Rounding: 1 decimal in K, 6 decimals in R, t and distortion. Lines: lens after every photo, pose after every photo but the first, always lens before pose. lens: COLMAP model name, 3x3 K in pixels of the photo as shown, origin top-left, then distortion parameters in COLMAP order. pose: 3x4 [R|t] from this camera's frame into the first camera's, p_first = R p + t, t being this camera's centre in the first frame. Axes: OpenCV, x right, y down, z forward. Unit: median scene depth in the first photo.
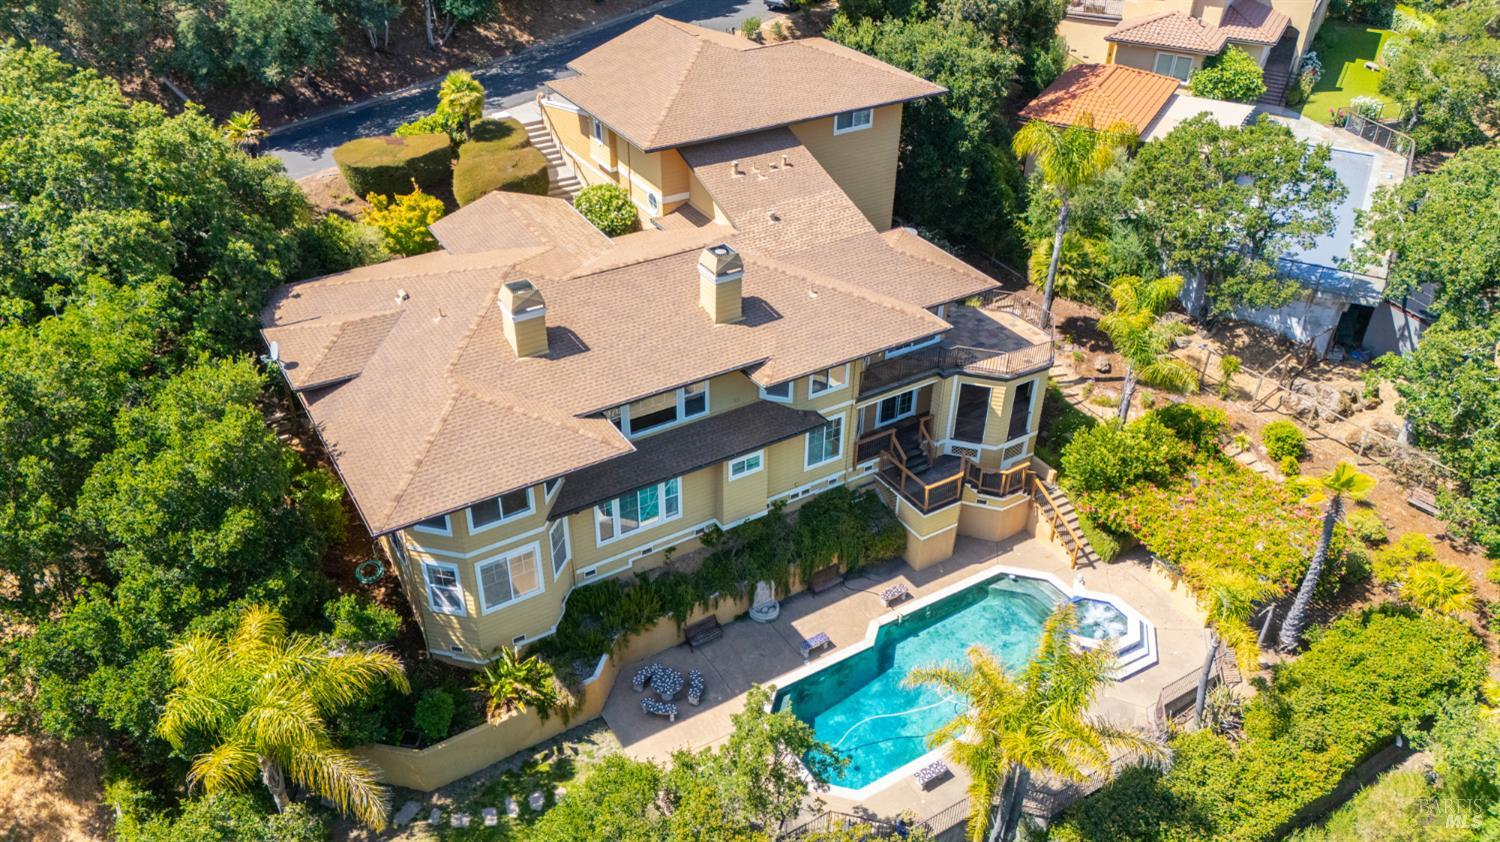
lens RADIAL K [[1099.4, 0, 748.6], [0, 1099.4, 415.2], [0, 0, 1]] dist [0.080310, -0.088396]
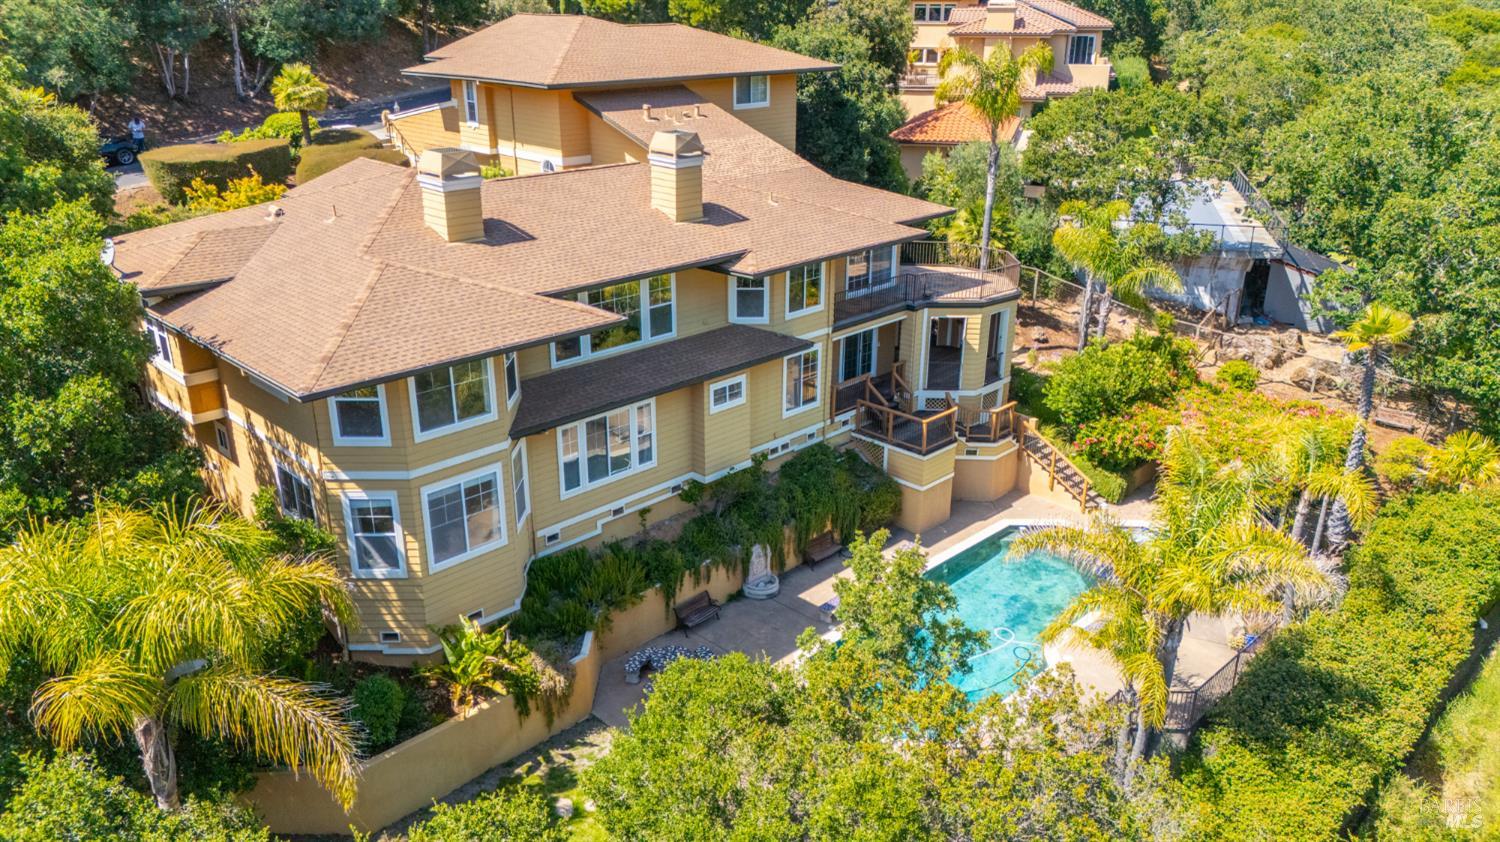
lens RADIAL K [[1099.4, 0, 747.6], [0, 1099.4, 414.3], [0, 0, 1]] dist [0.080310, -0.088396]
pose [[0.973378, -0.090699, 0.210498, -0.151253], [0.134307, 0.969892, -0.203151, 0.214136], [-0.185735, 0.226014, 0.956253, 0.199854]]
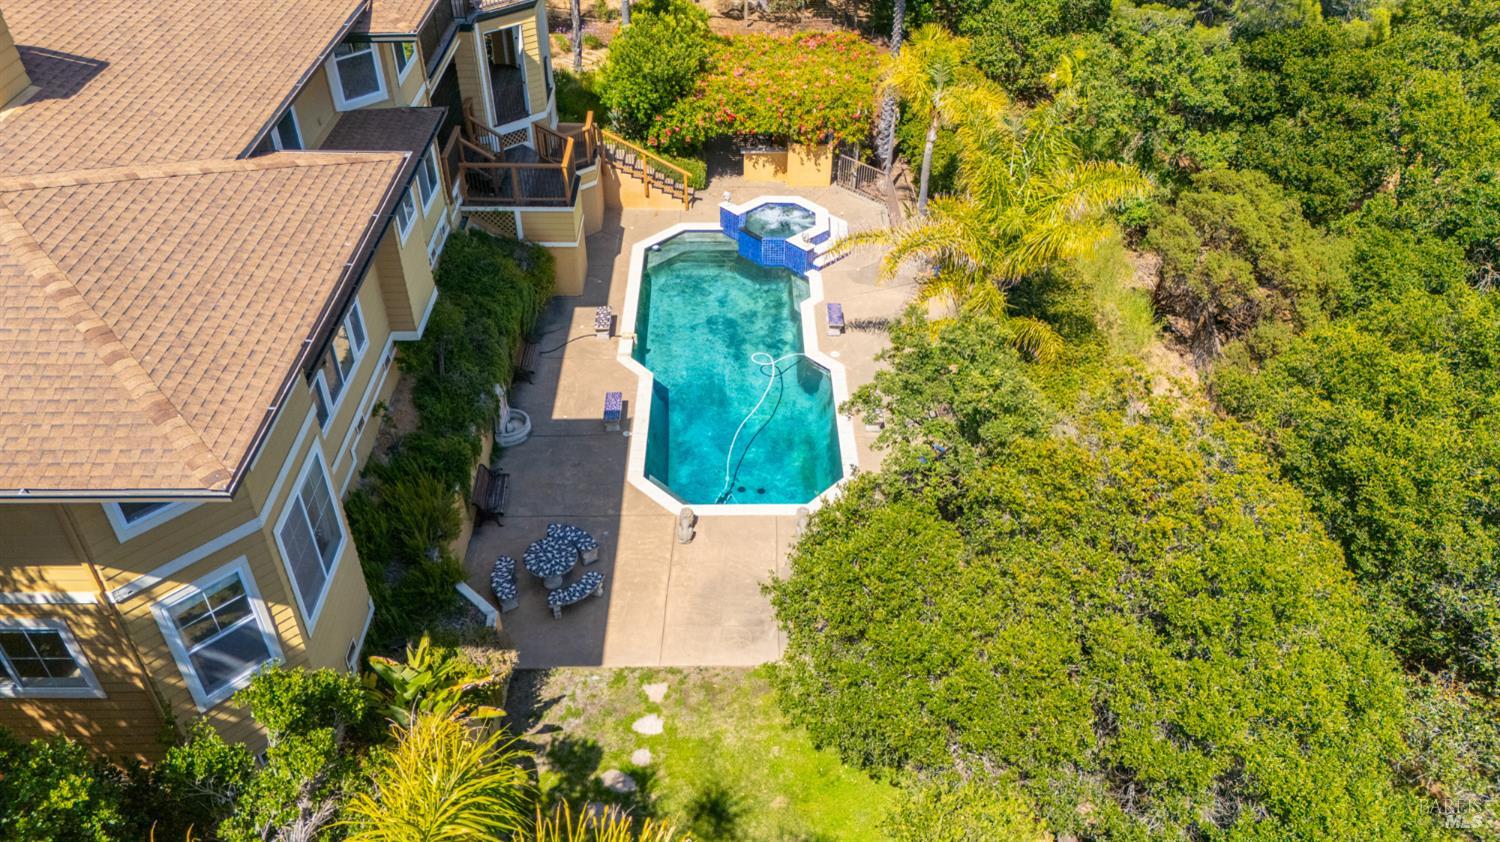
lens RADIAL K [[1099.4, 0, 745.9], [0, 1099.4, 425.0], [0, 0, 1]] dist [0.080310, -0.088396]
pose [[0.514634, -0.538163, 0.667482, -0.344582], [0.472196, 0.827685, 0.303262, 0.042644], [-0.715670, 0.159113, 0.680073, 0.446287]]
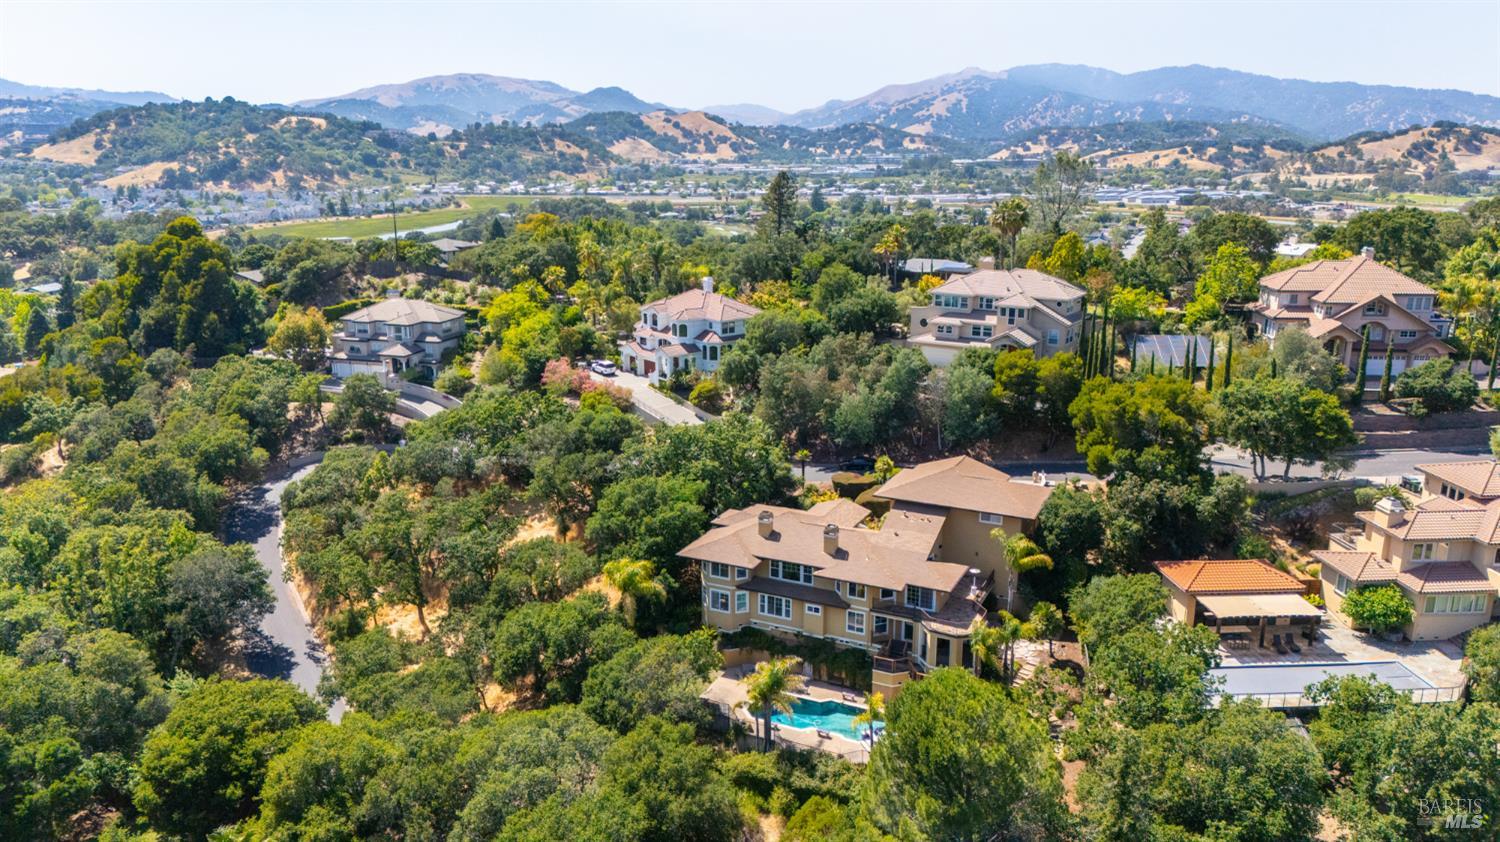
lens RADIAL K [[1099.4, 0, 751.6], [0, 1099.4, 403.0], [0, 0, 1]] dist [0.080310, -0.088396]
pose [[0.551463, 0.185579, -0.813295, 1.755294], [-0.459944, 0.881002, -0.110841, -0.024057], [0.695945, 0.435195, 0.571197, -0.695402]]
